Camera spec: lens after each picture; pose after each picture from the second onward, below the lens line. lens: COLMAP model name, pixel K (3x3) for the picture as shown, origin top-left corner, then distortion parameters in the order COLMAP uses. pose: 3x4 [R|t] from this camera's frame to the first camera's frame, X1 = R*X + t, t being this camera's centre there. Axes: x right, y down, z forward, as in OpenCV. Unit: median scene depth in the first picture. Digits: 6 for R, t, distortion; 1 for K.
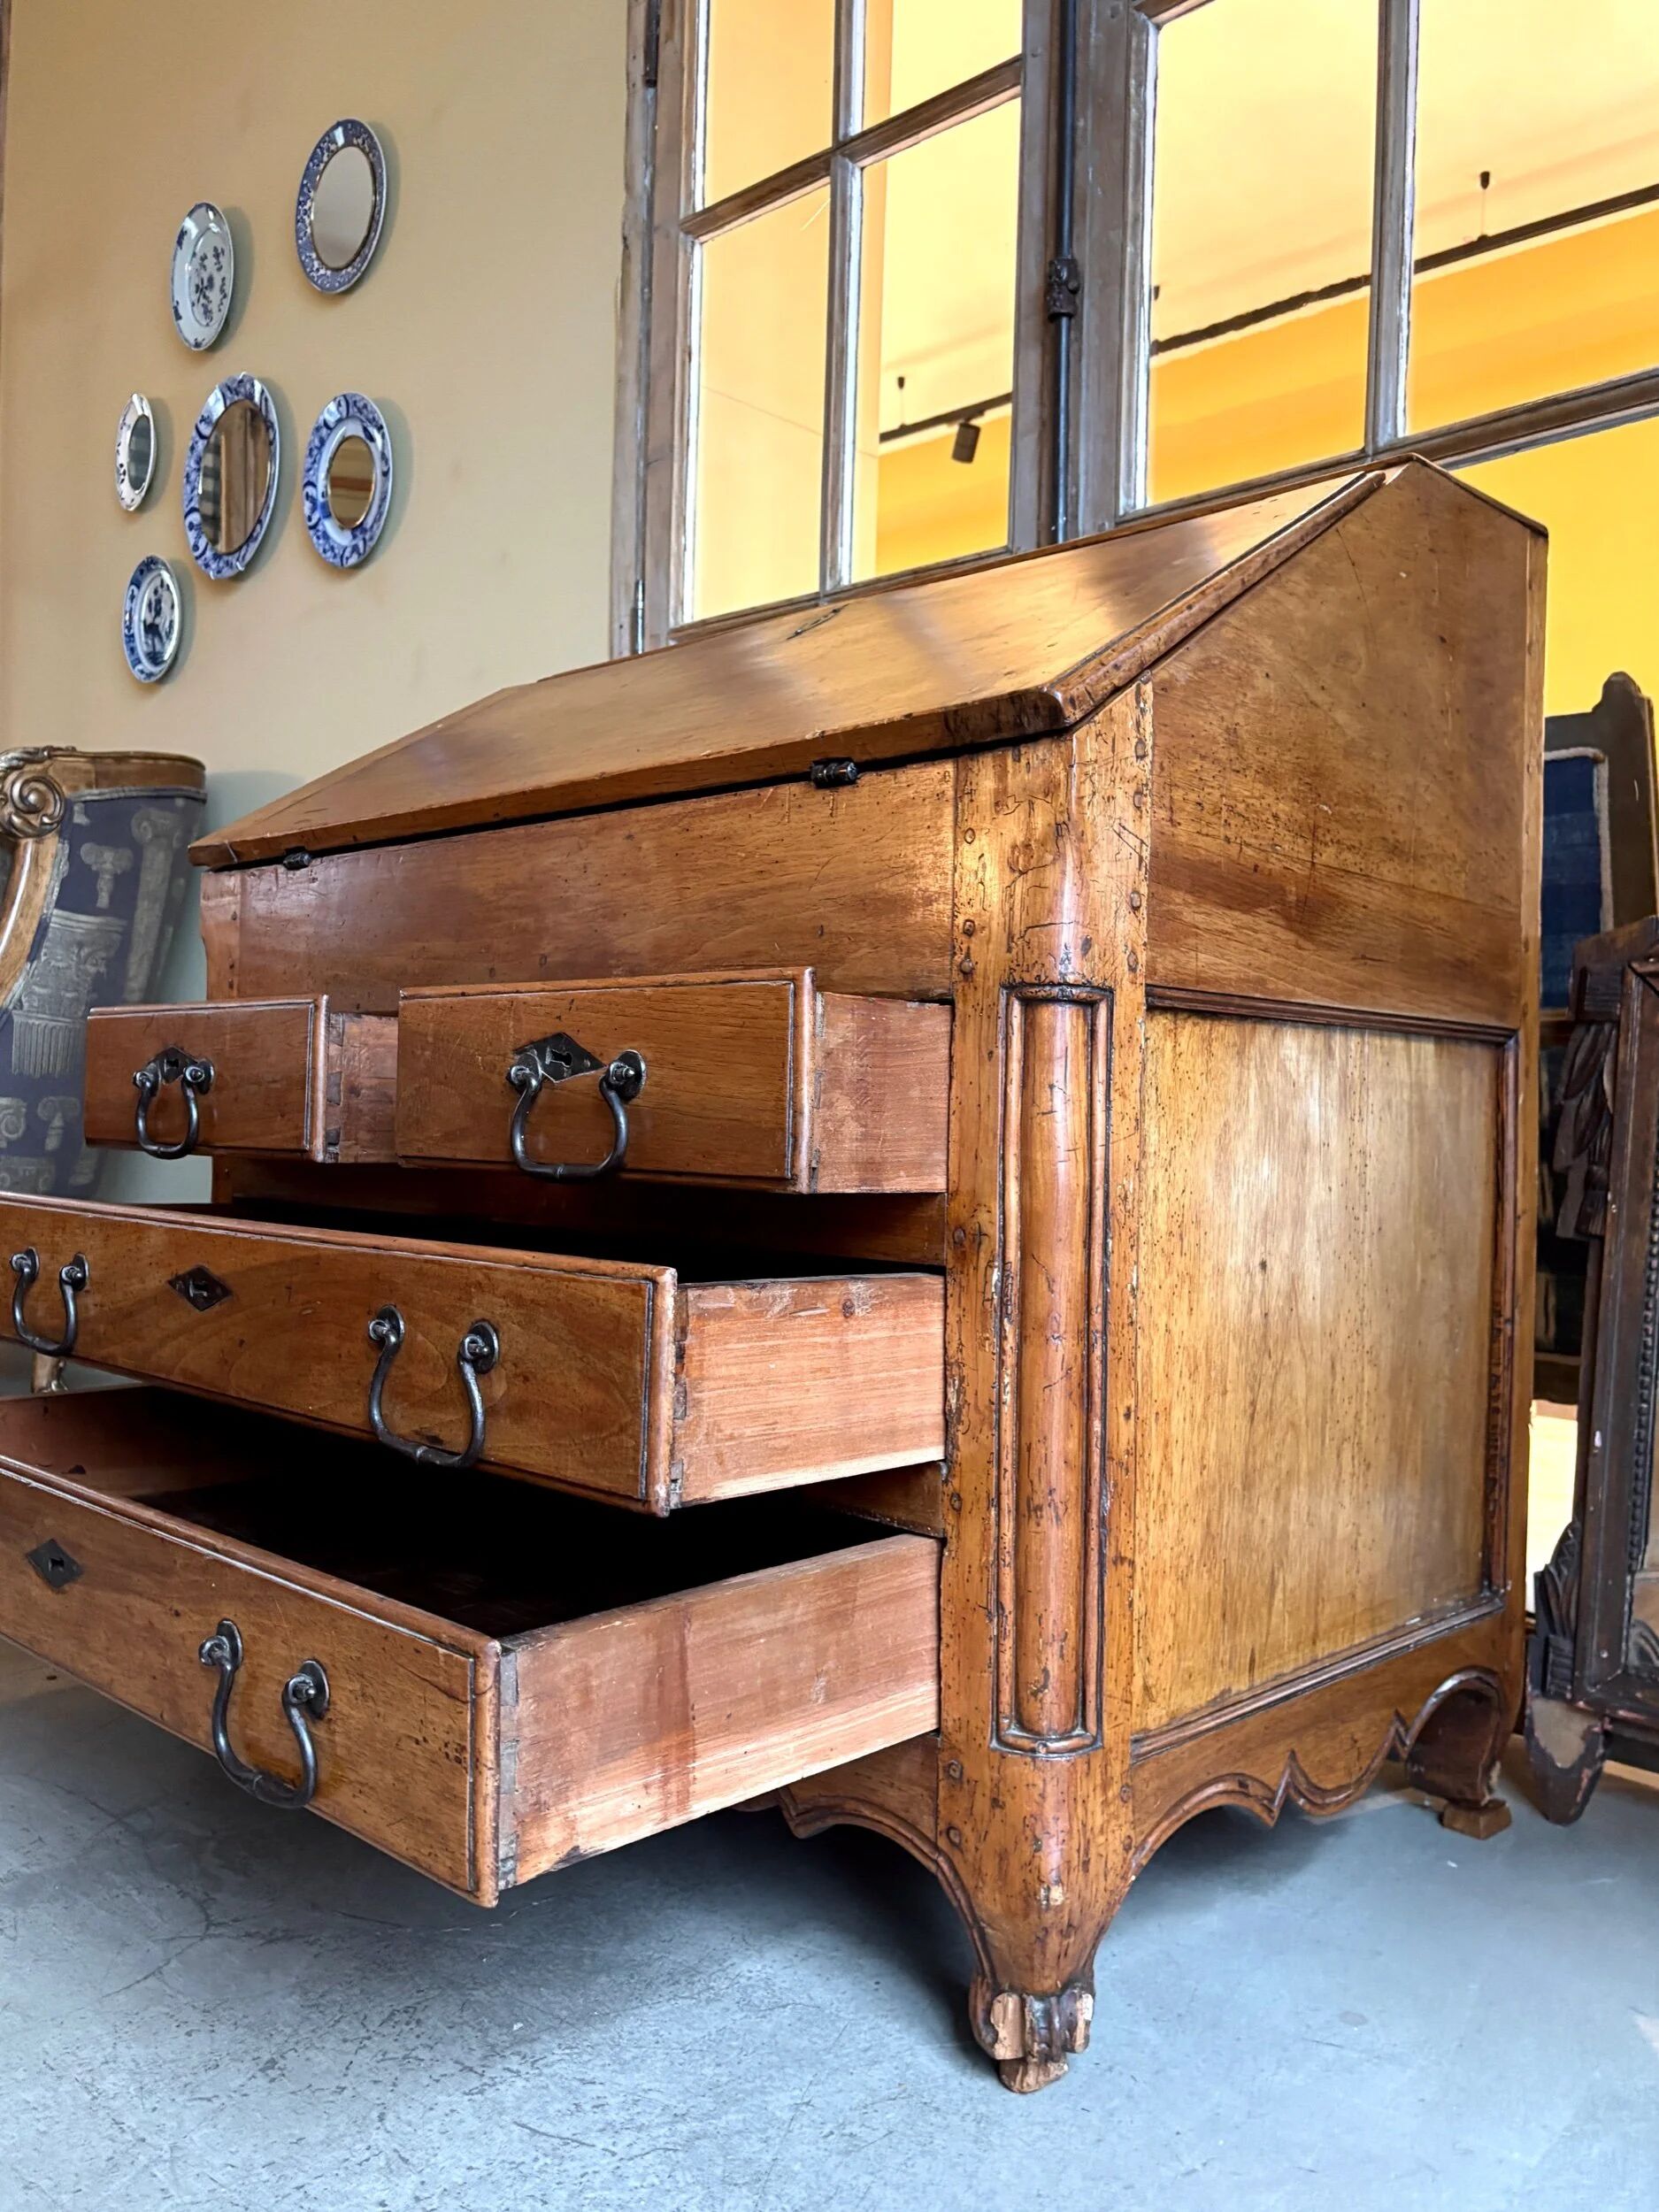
lens RADIAL K [[1766.6, 0, 815.3], [0, 1766.6, 1110.2], [0, 0, 1]] dist [0.022812, -0.001457]
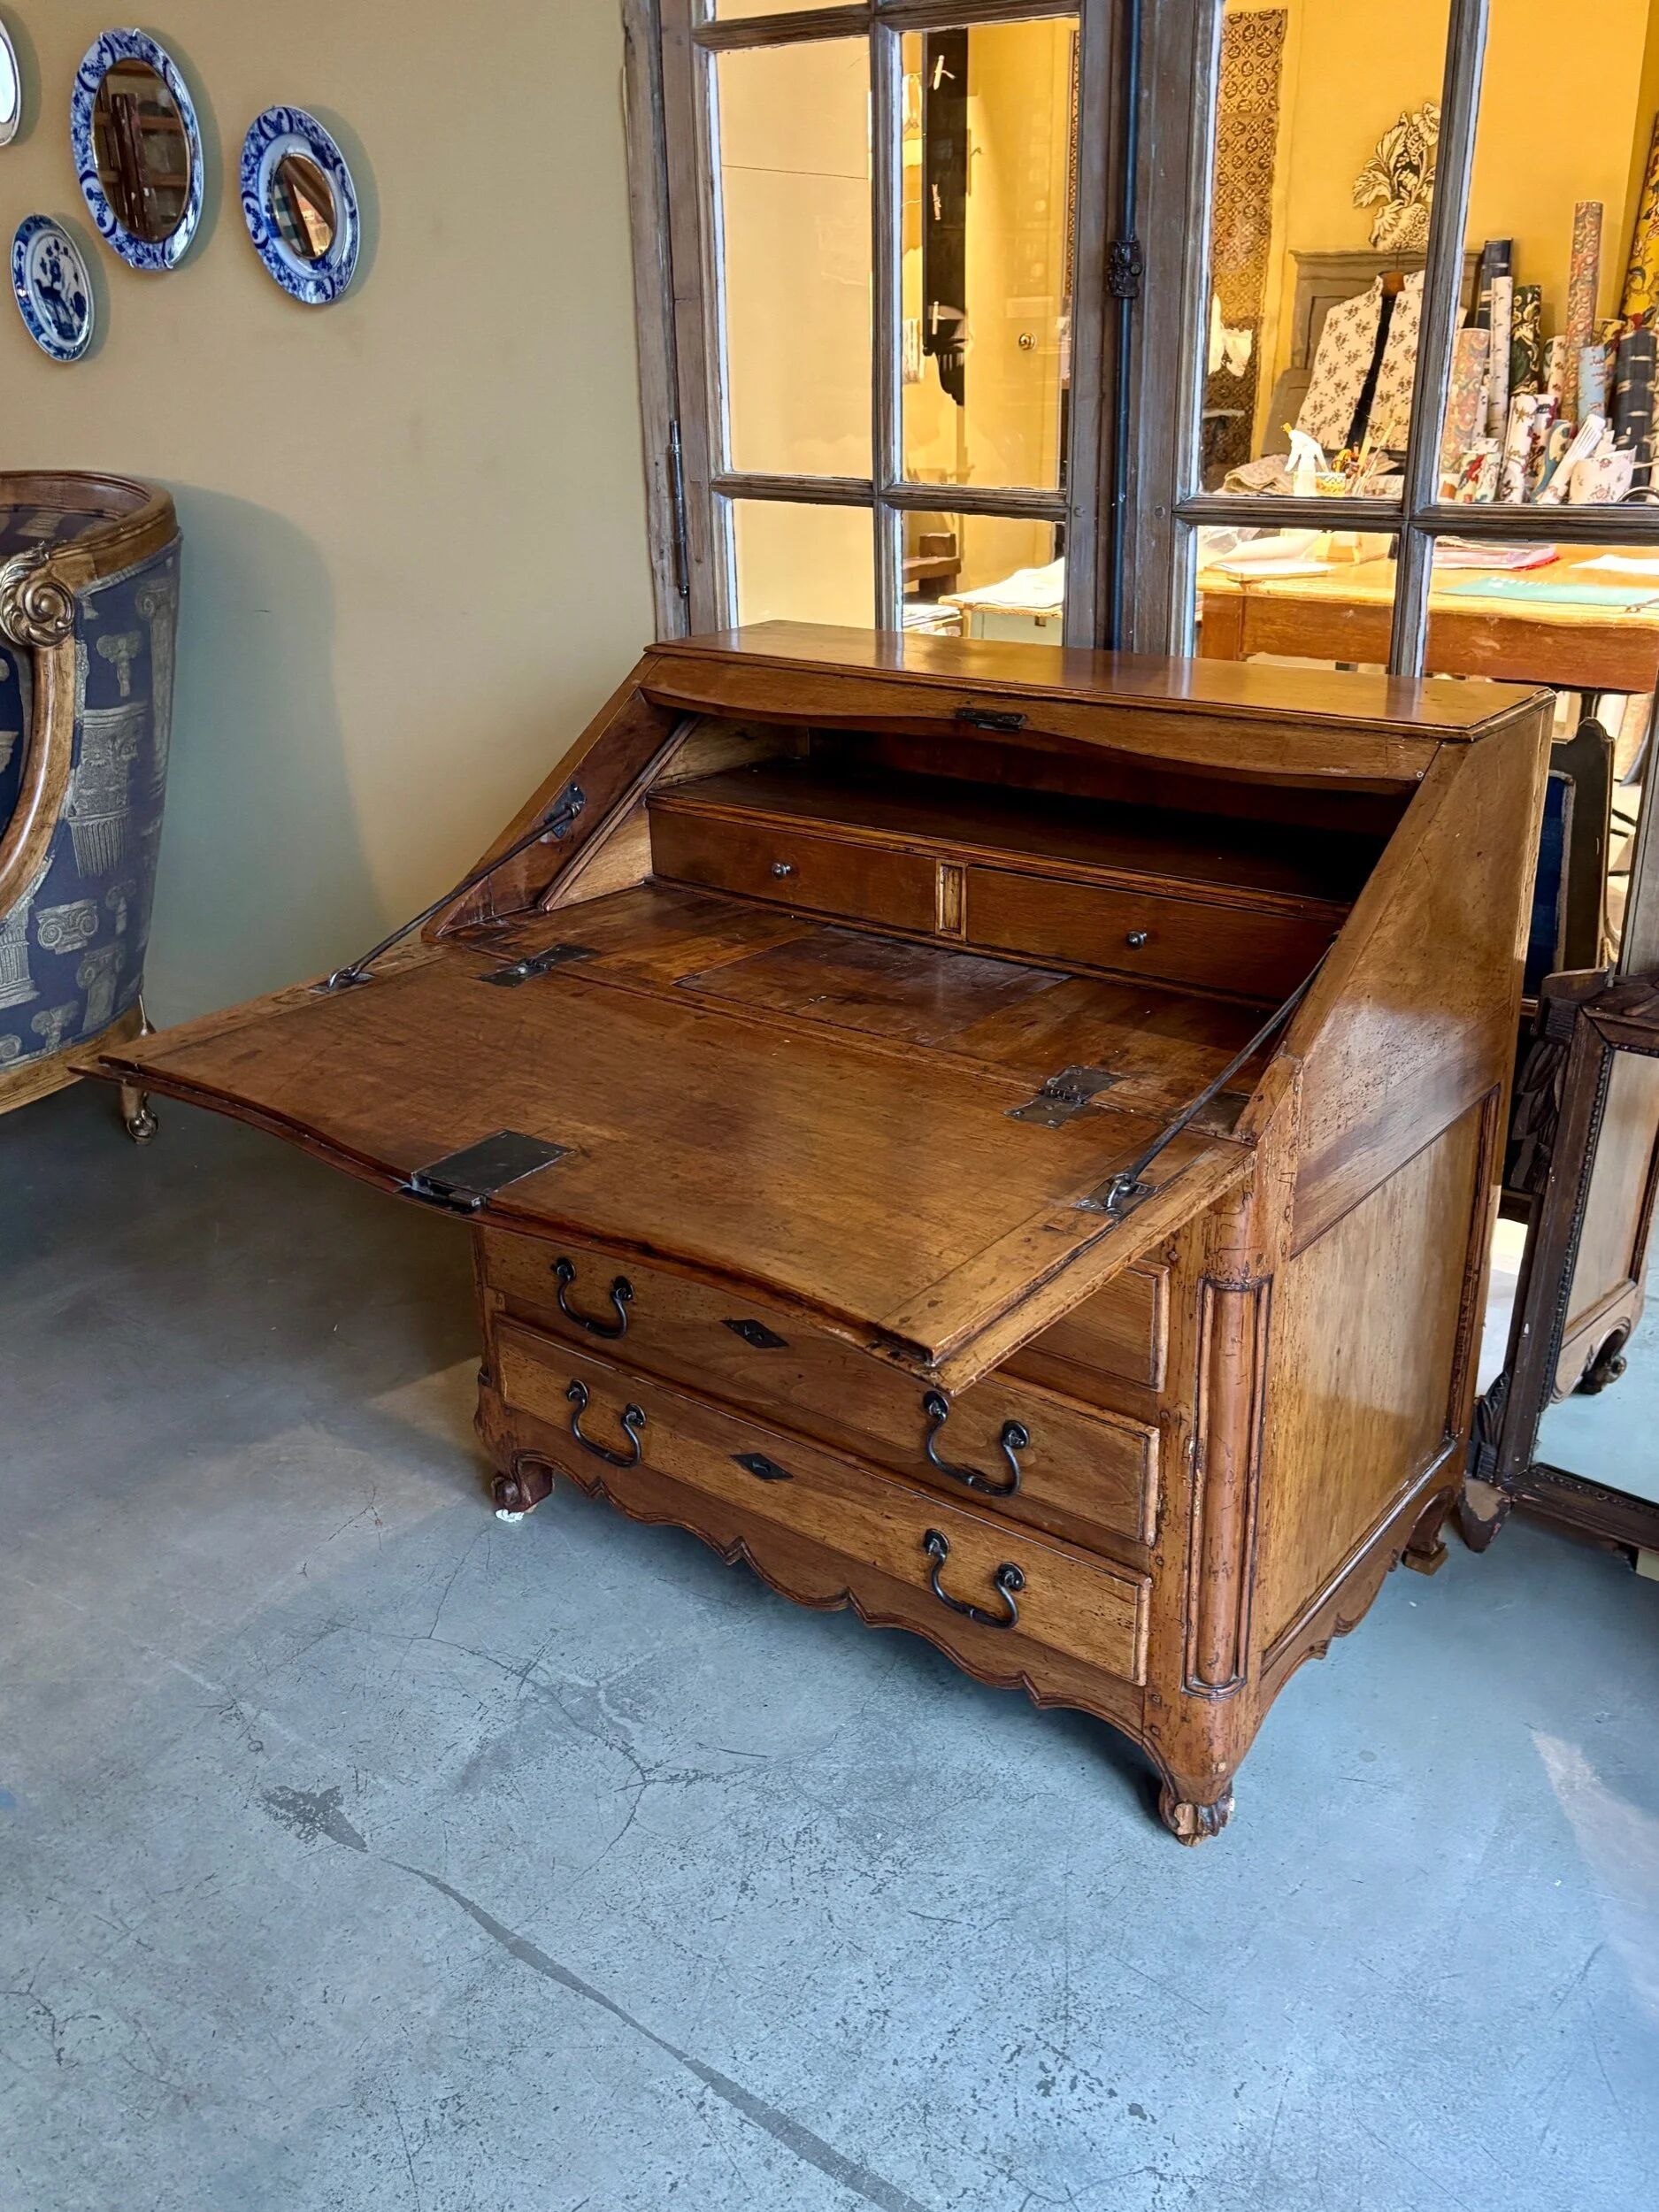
lens RADIAL K [[1872.5, 0, 884.2], [0, 1872.5, 1098.4], [0, 0, 1]] dist [-0.006523, 0.048394]
pose [[0.989910, -0.084837, 0.113494, -0.281644], [0.036264, 0.925964, 0.375867, -0.707930], [-0.136979, -0.367959, 0.919697, -0.309038]]
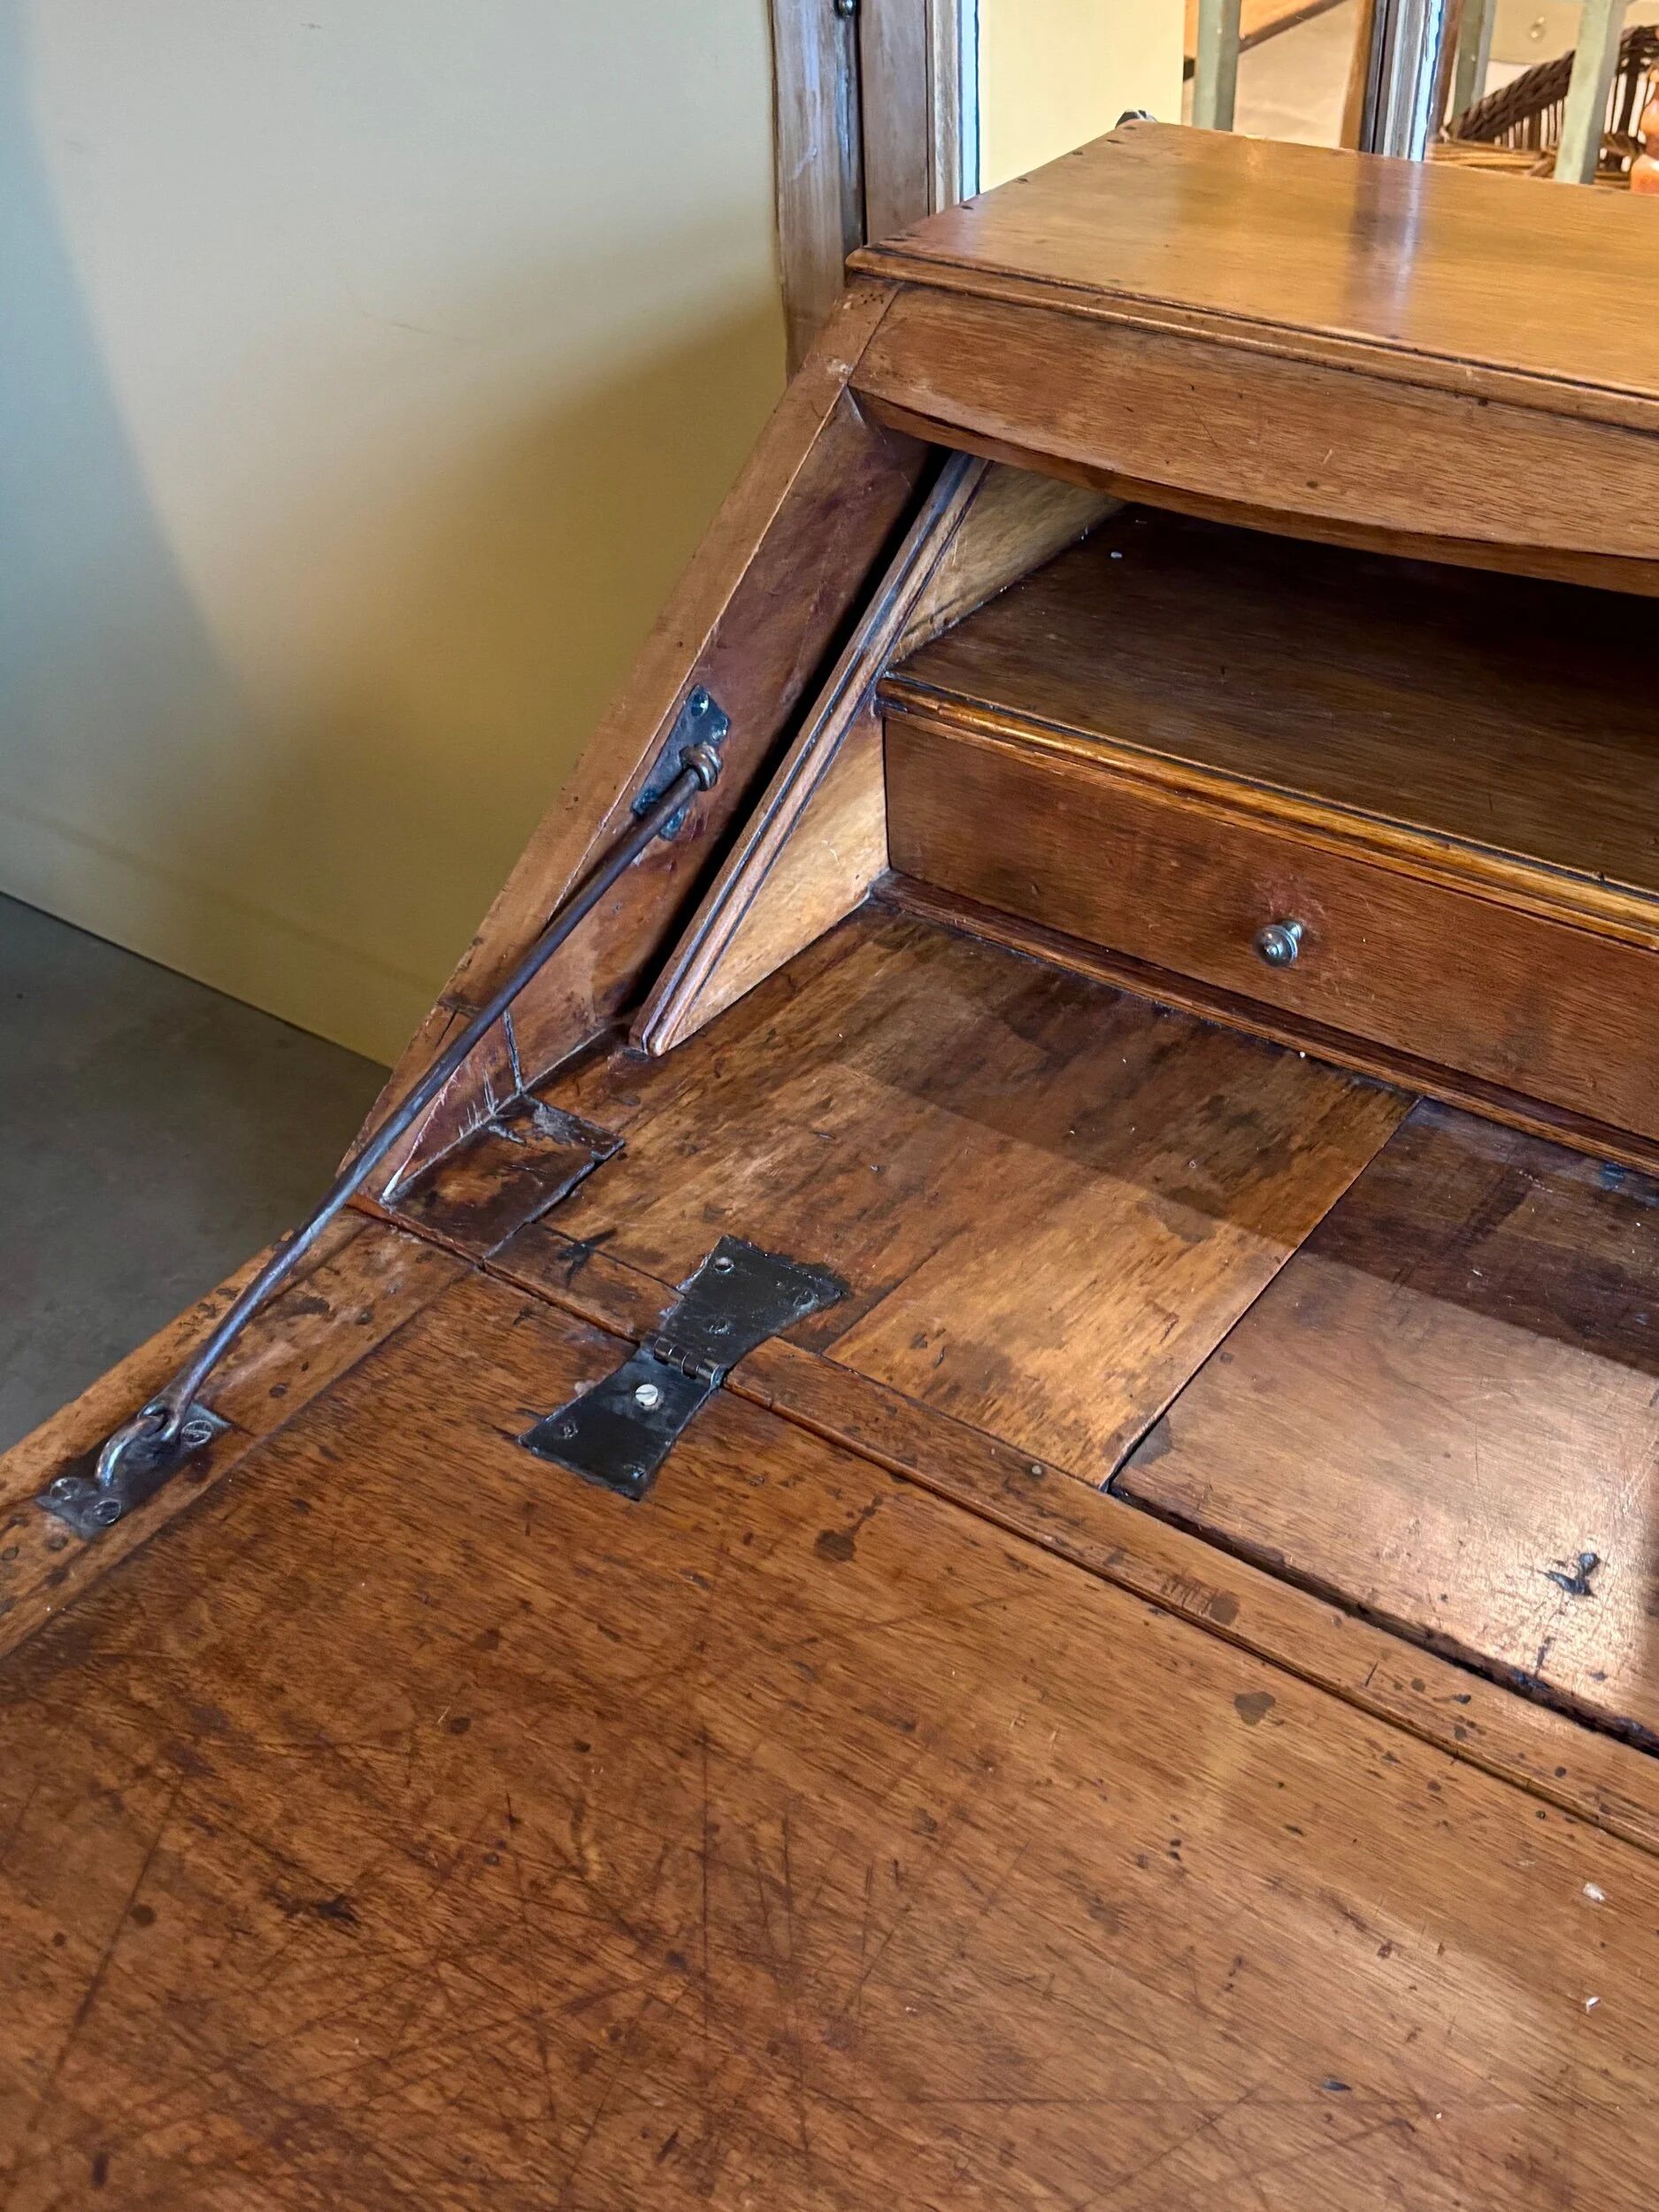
lens RADIAL K [[2207.0, 0, 894.1], [0, 2207.0, 1110.8], [0, 0, 1]] dist [0.175303, -0.596841]
pose [[0.984209, -0.146002, 0.100082, -0.385013], [0.052673, 0.781349, 0.621868, -0.694326], [-0.168993, -0.606776, 0.776701, 0.836656]]
